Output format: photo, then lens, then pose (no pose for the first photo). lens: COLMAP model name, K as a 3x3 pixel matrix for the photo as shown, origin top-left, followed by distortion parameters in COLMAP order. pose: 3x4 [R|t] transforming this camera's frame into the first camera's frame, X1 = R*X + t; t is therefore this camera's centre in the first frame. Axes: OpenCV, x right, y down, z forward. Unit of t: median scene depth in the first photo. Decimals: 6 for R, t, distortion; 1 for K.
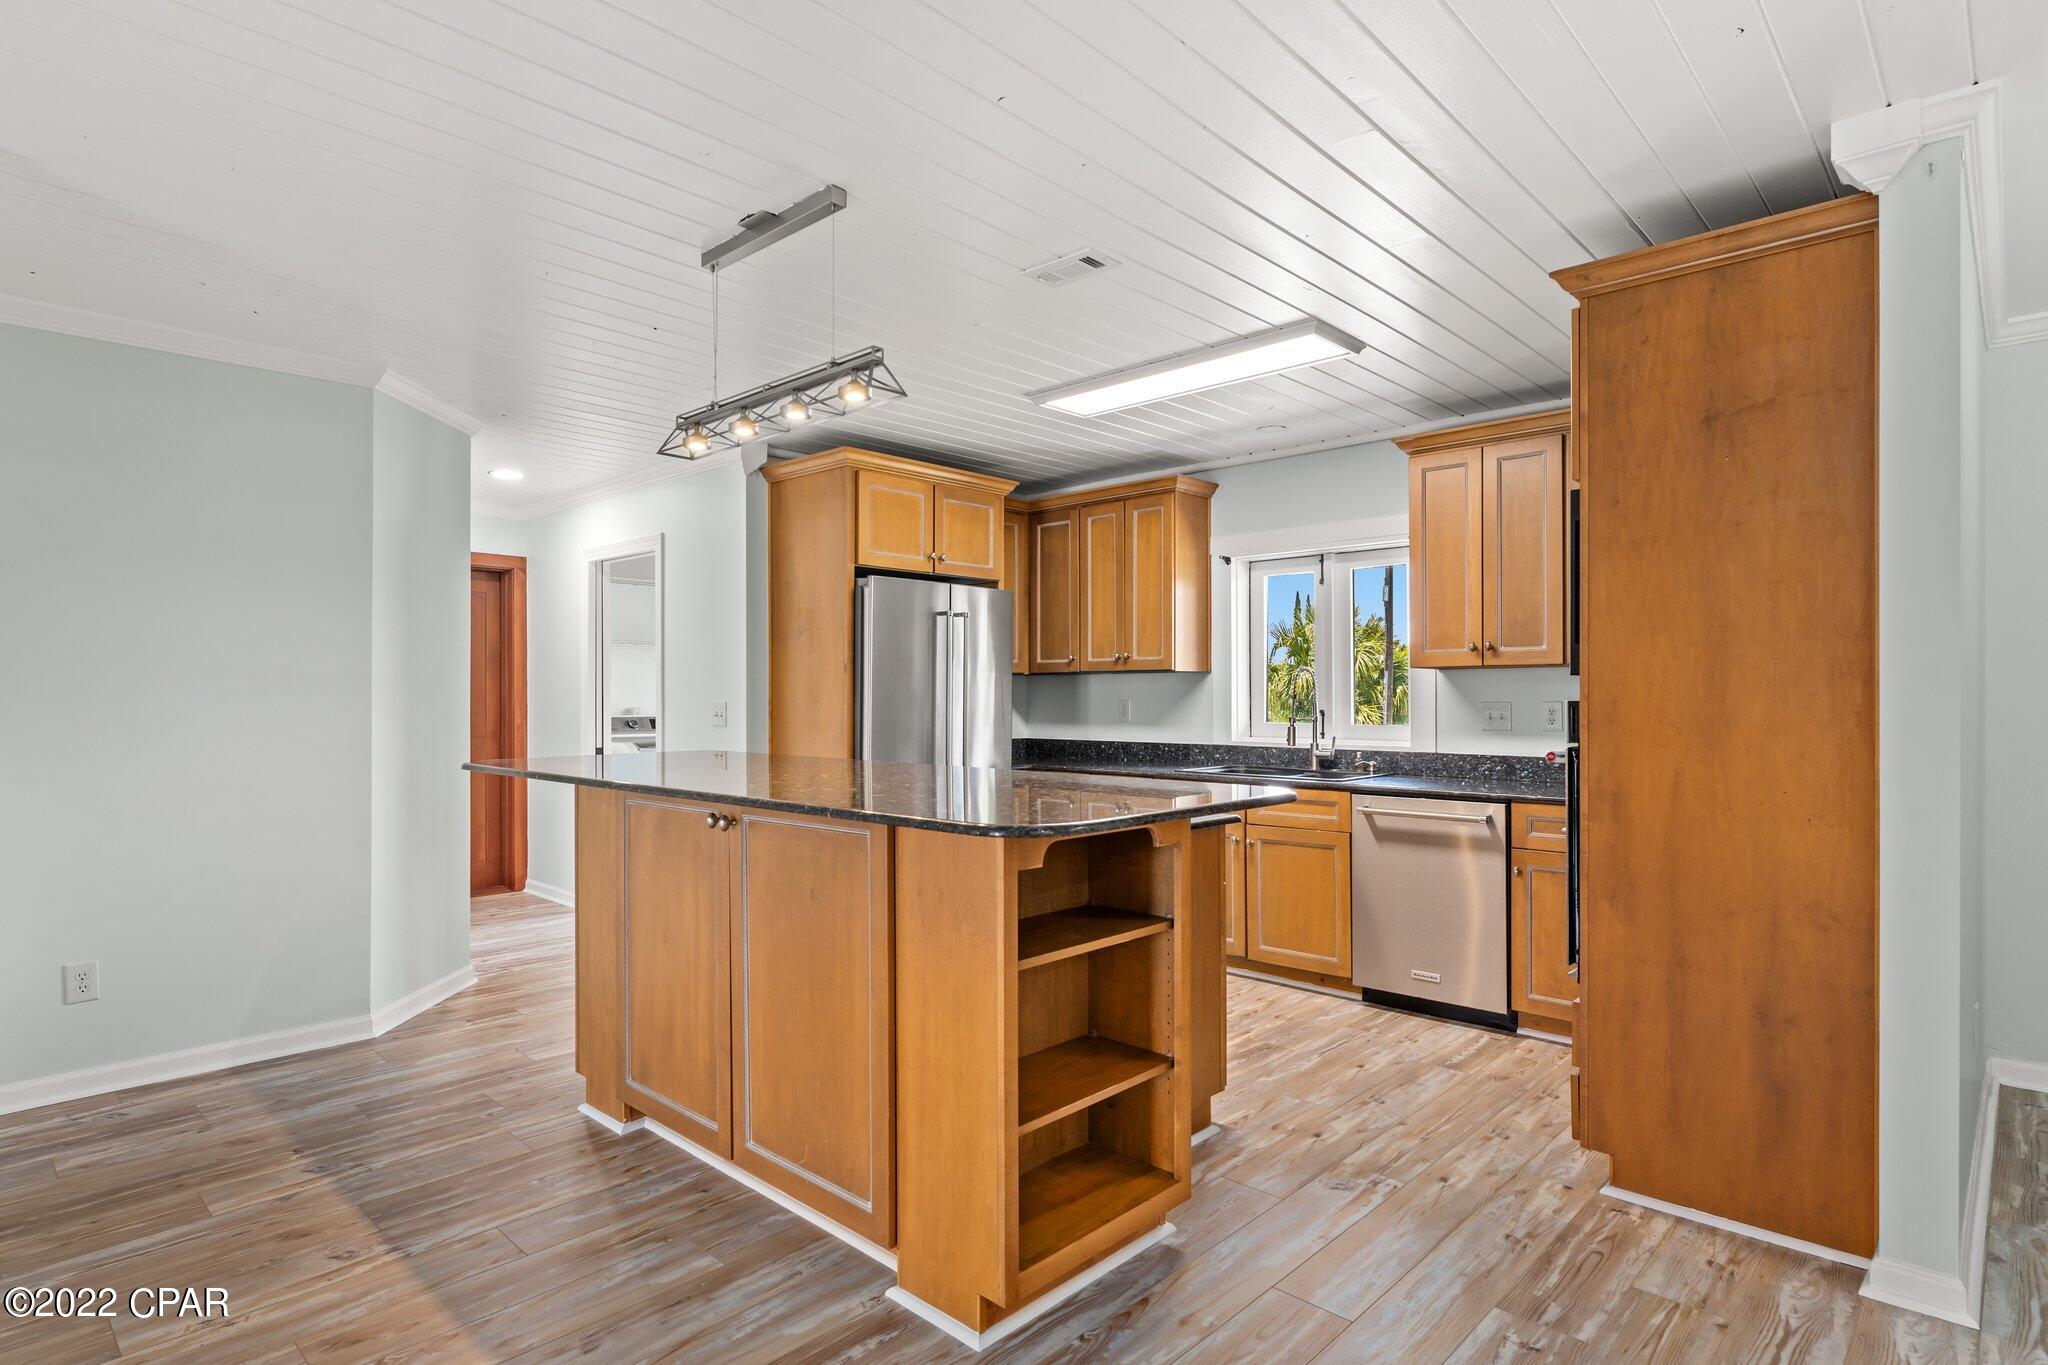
lens RADIAL K [[1078.8, 0, 1016.1], [0, 1078.8, 686.8], [0, 0, 1]] dist [-0.004511, 0.000350]
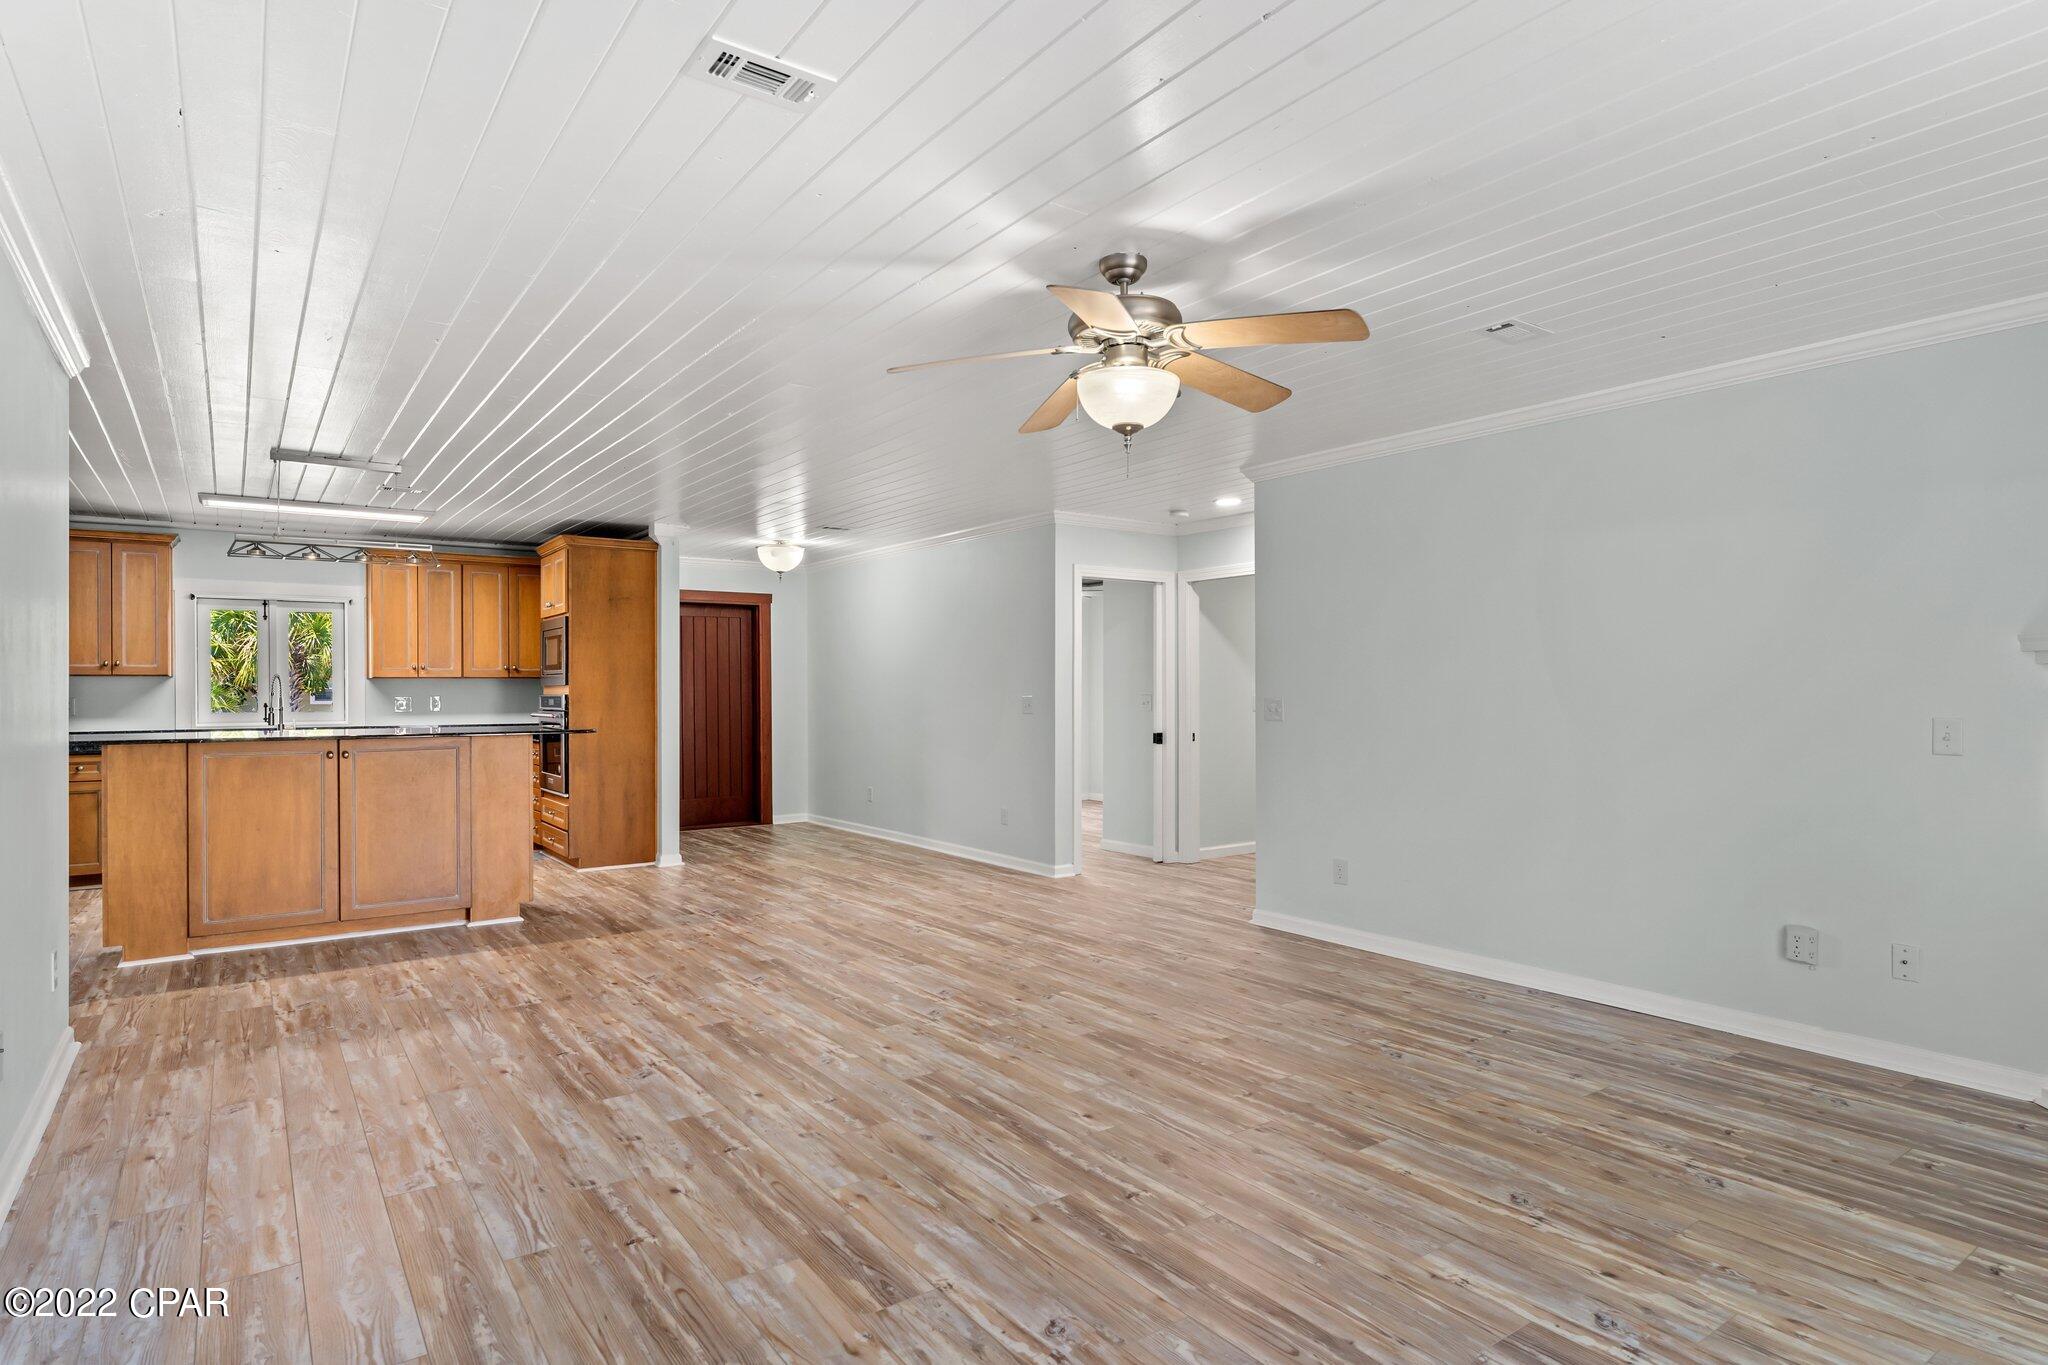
lens RADIAL K [[1078.8, 0, 1022.7], [0, 1078.8, 690.0], [0, 0, 1]] dist [-0.004511, 0.000350]
pose [[0.177601, 0.000364, 0.984103, -1.257363], [-0.007625, 0.999970, 0.001007, -0.007139], [-0.984073, -0.007683, 0.177599, -0.392617]]
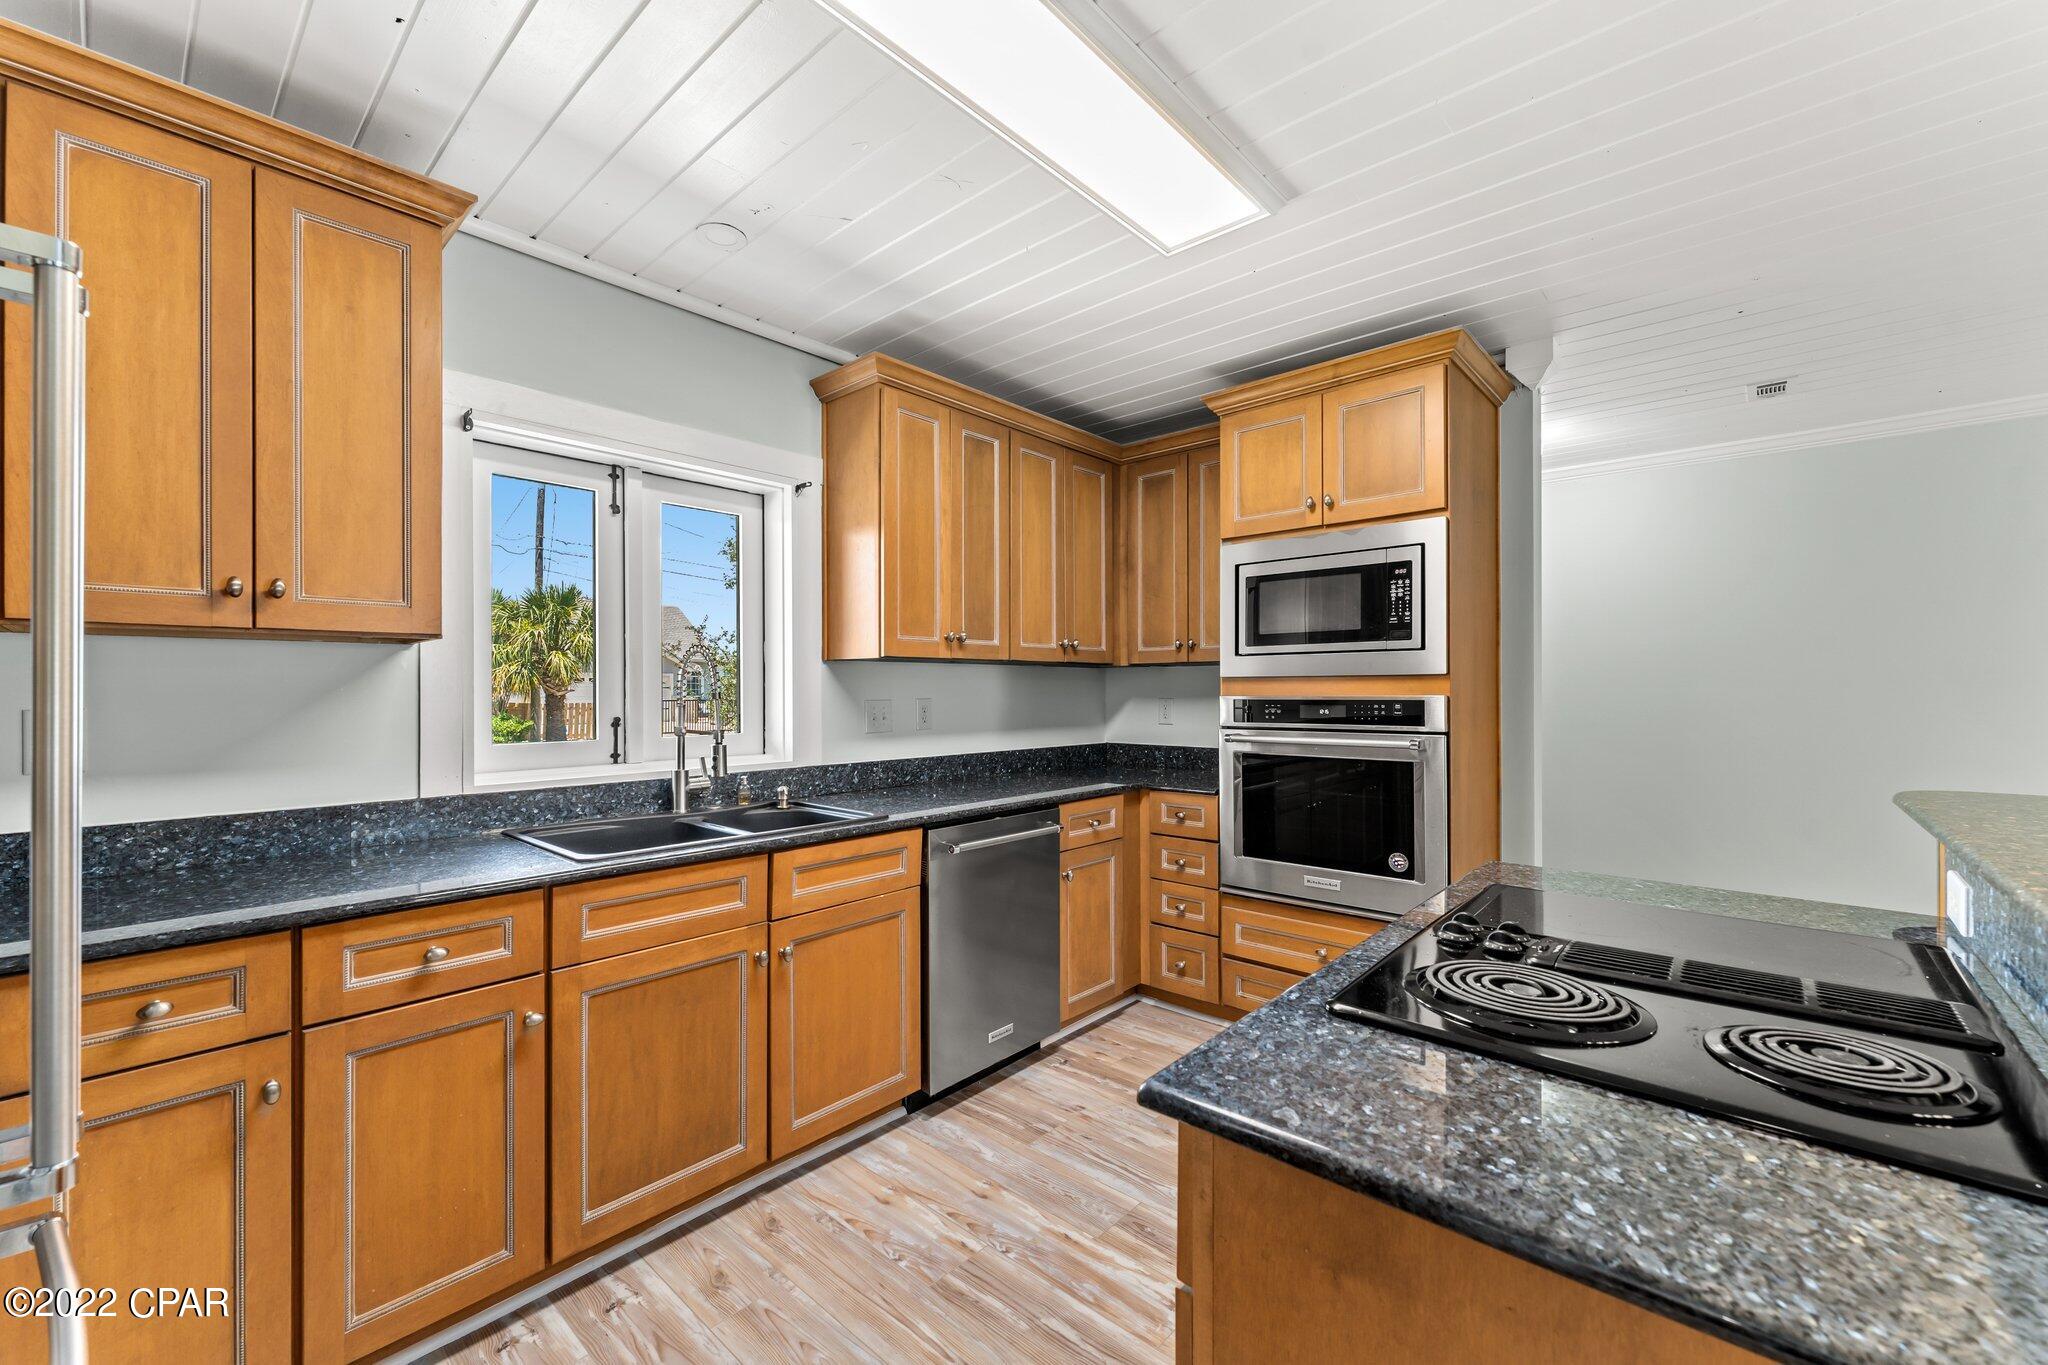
lens RADIAL K [[819.5, 0, 1023.5], [0, 819.5, 684.3], [0, 0, 1]] dist [0.001040, 0.000070]
pose [[-0.026330, 0.007393, 0.999626, -0.238699], [-0.006127, 0.999953, -0.007556, 0.006399], [-0.999635, -0.006324, -0.026283, 0.961492]]
